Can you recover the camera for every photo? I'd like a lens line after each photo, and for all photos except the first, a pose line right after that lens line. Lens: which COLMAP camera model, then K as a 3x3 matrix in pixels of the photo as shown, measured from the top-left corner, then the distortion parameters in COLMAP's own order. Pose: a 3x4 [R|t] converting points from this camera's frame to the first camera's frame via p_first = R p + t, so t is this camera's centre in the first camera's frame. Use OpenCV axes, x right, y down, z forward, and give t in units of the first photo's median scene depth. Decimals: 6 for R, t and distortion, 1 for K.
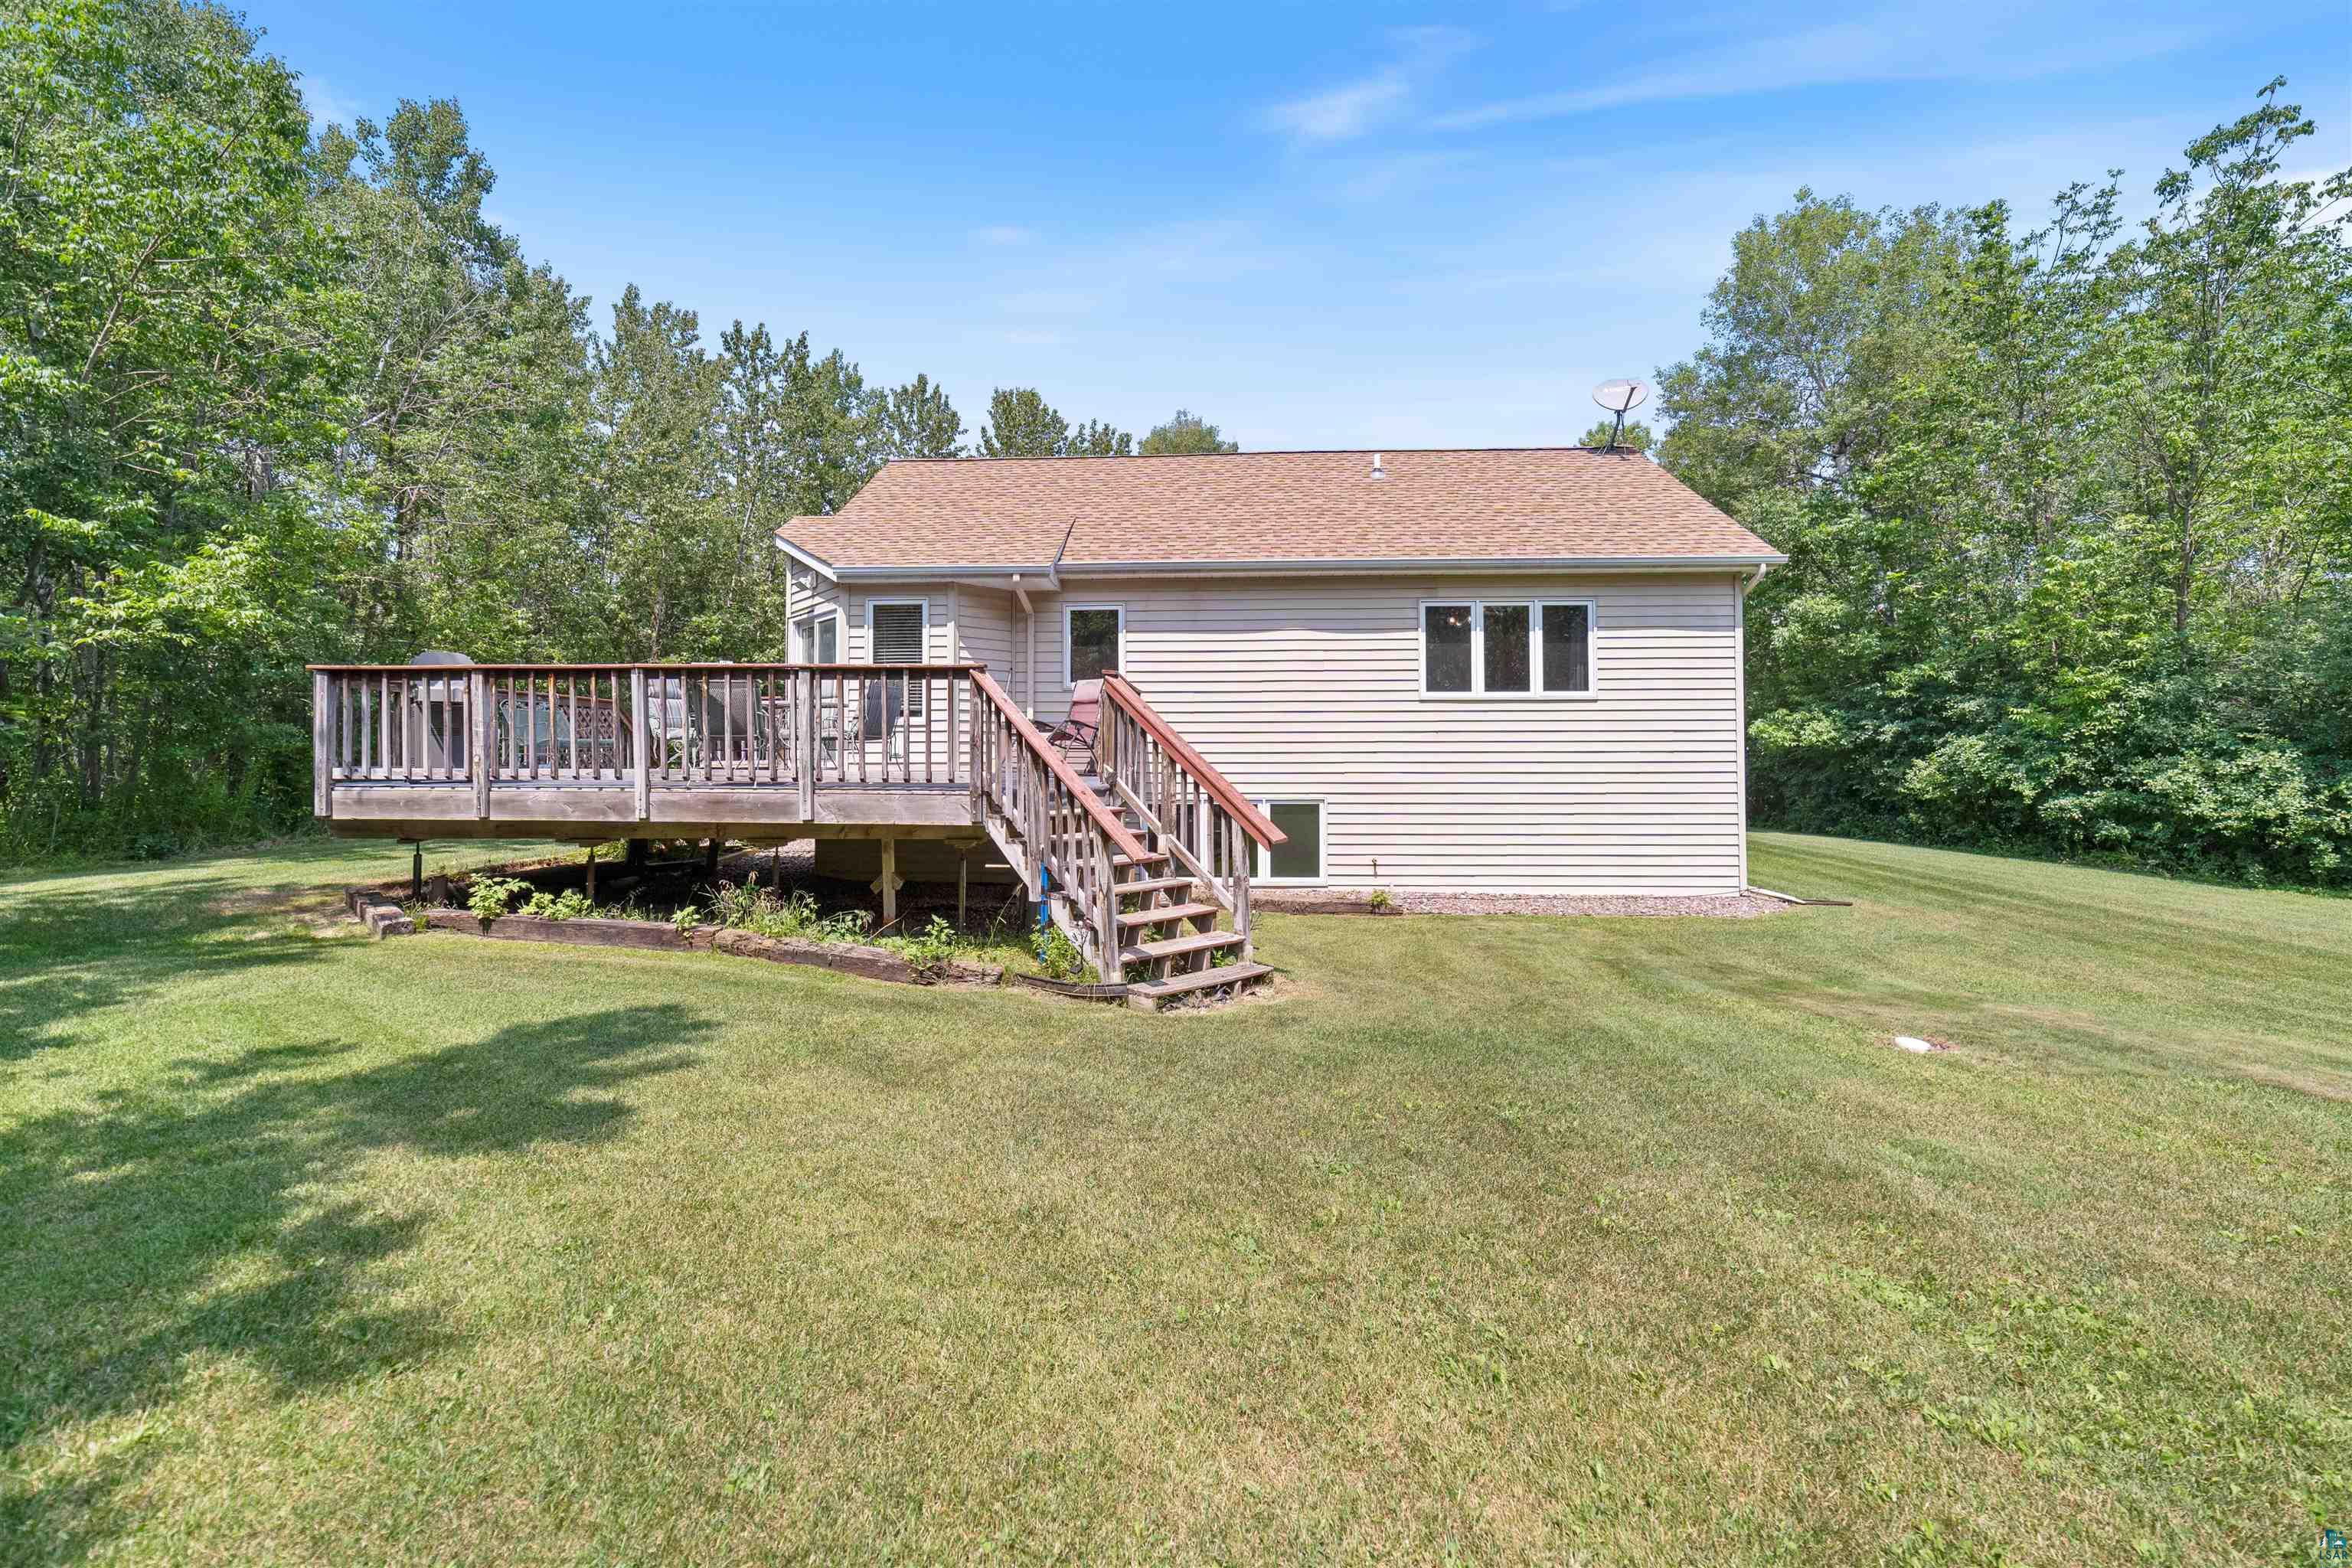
lens RADIAL K [[937.0, 0, 1176.0], [0, 937.0, 784.0], [0, 0, 1]] dist [-0.024150, 0.007865]
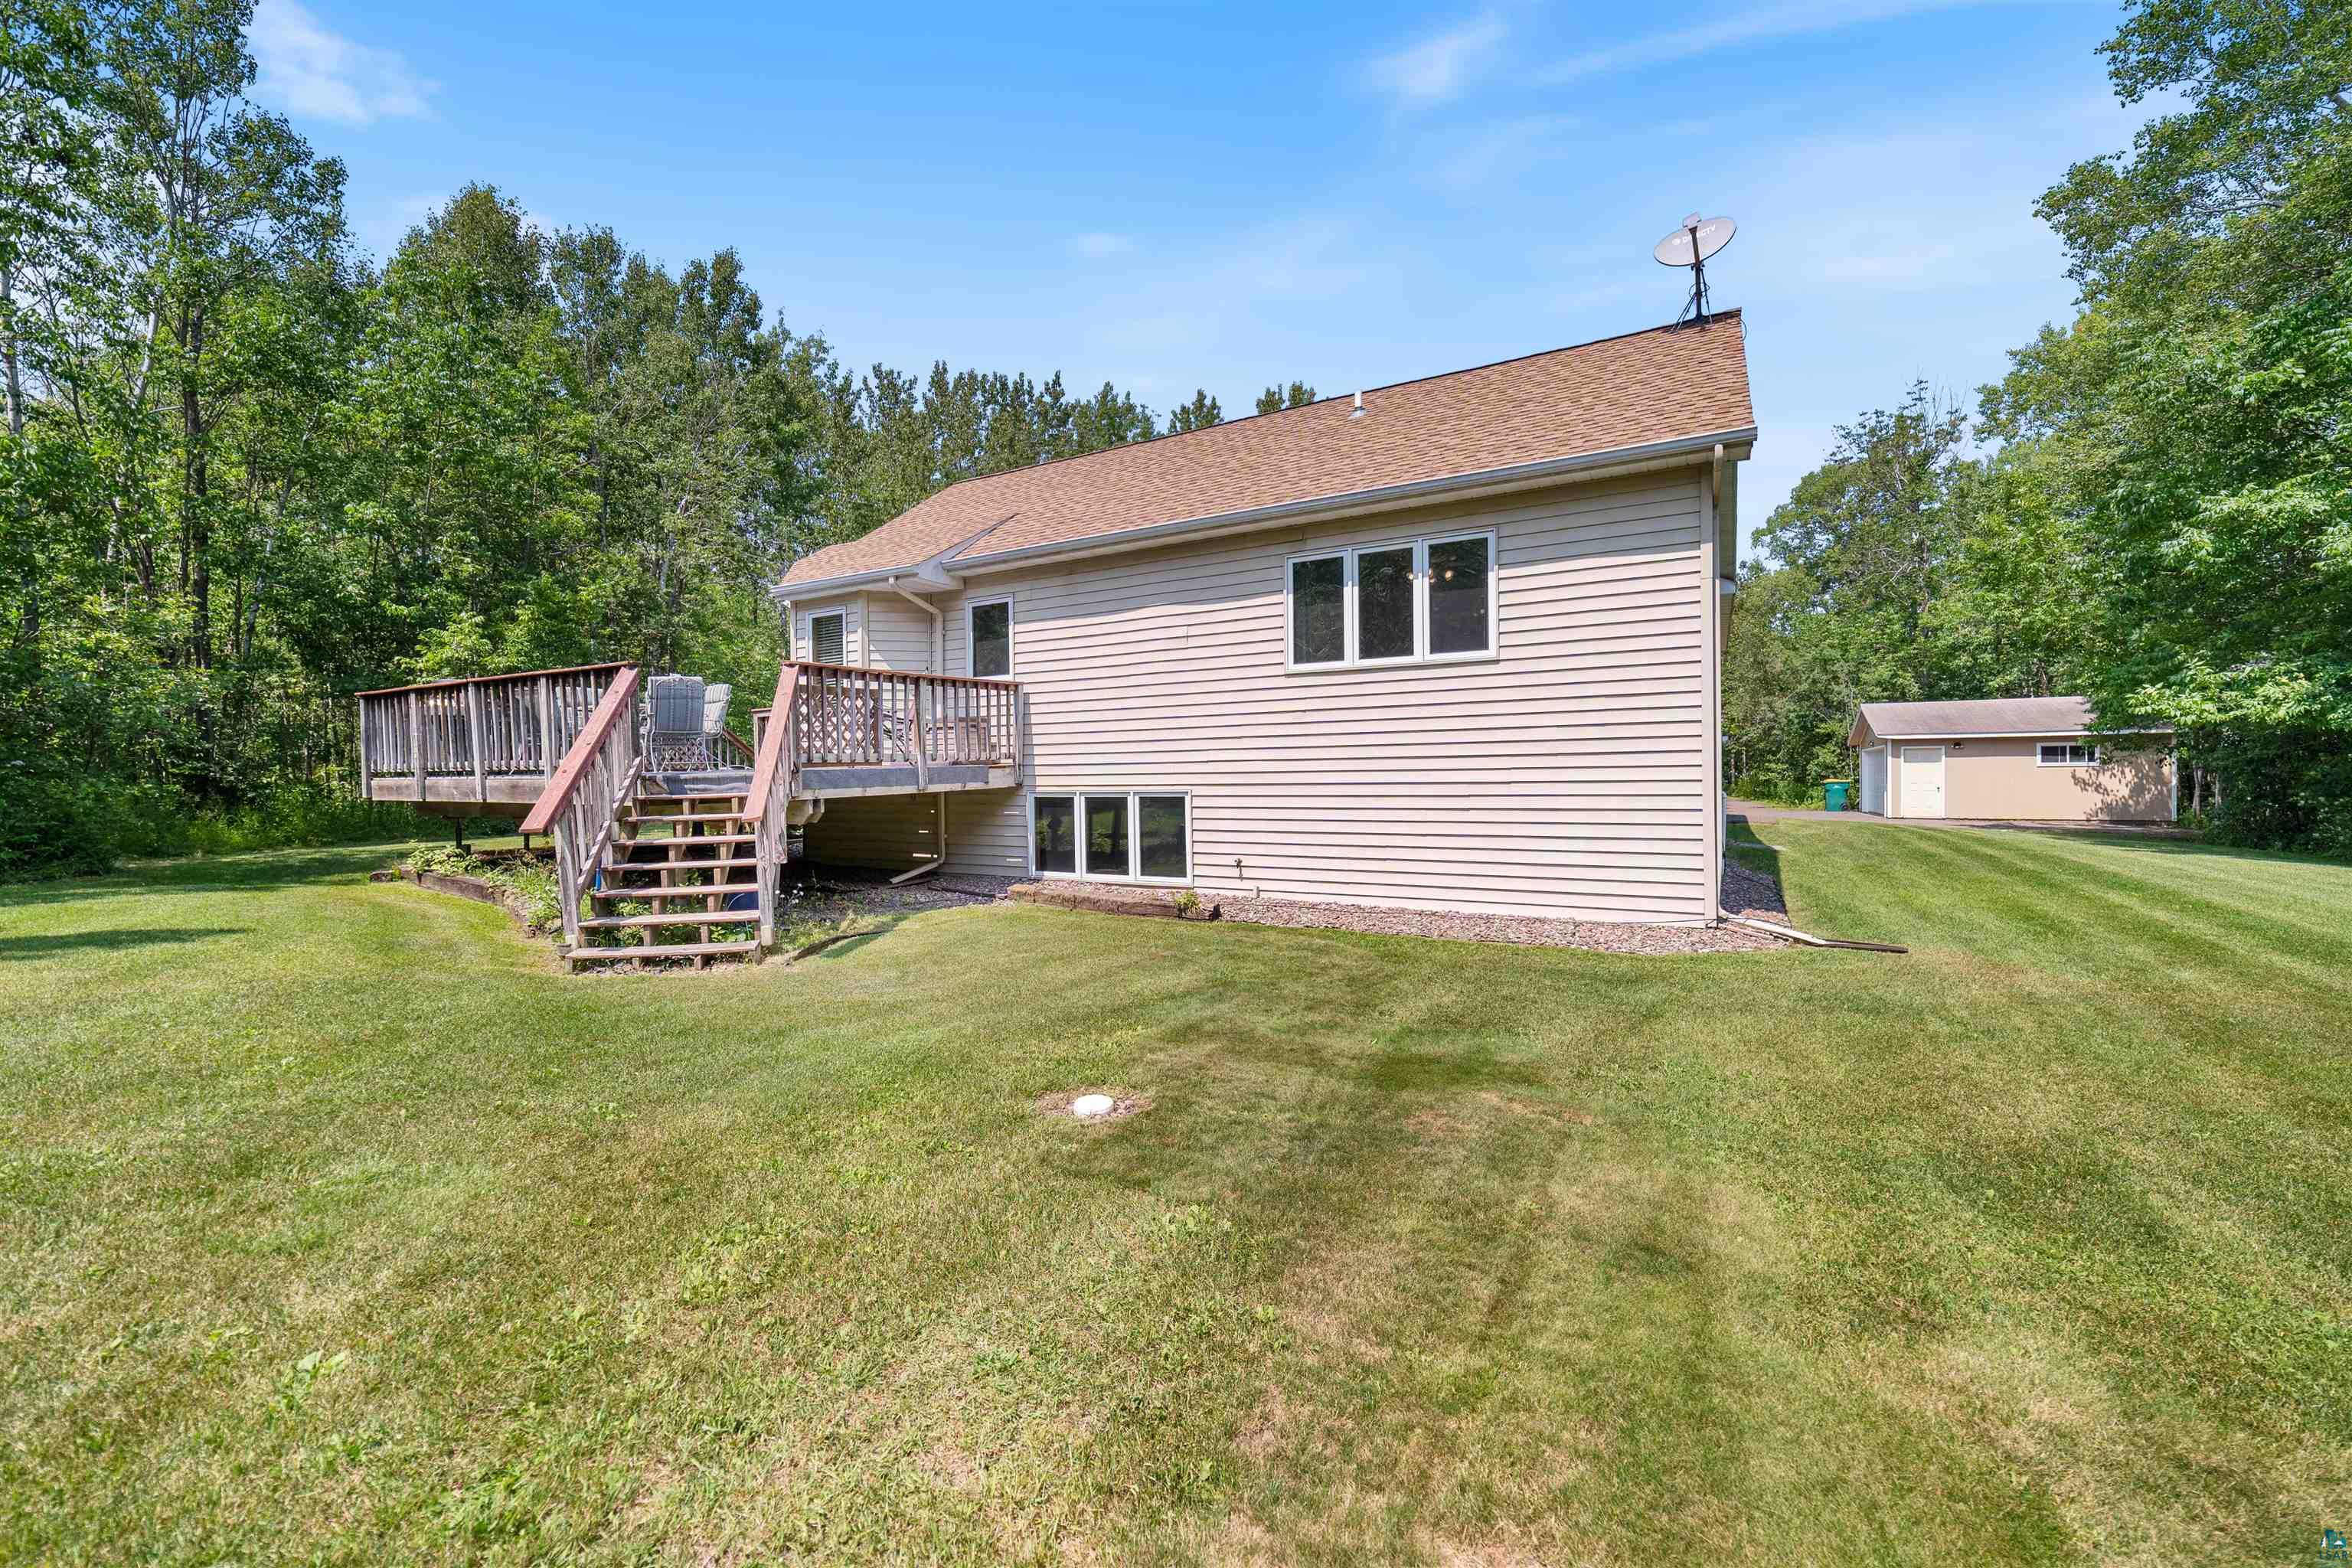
lens RADIAL K [[937.0, 0, 1176.0], [0, 937.0, 784.0], [0, 0, 1]] dist [-0.024150, 0.007865]
pose [[0.881359, -0.001657, -0.472444, 0.574865], [0.001938, 0.999998, 0.000107, 0.009902], [0.472443, -0.001010, 0.881361, 0.202666]]
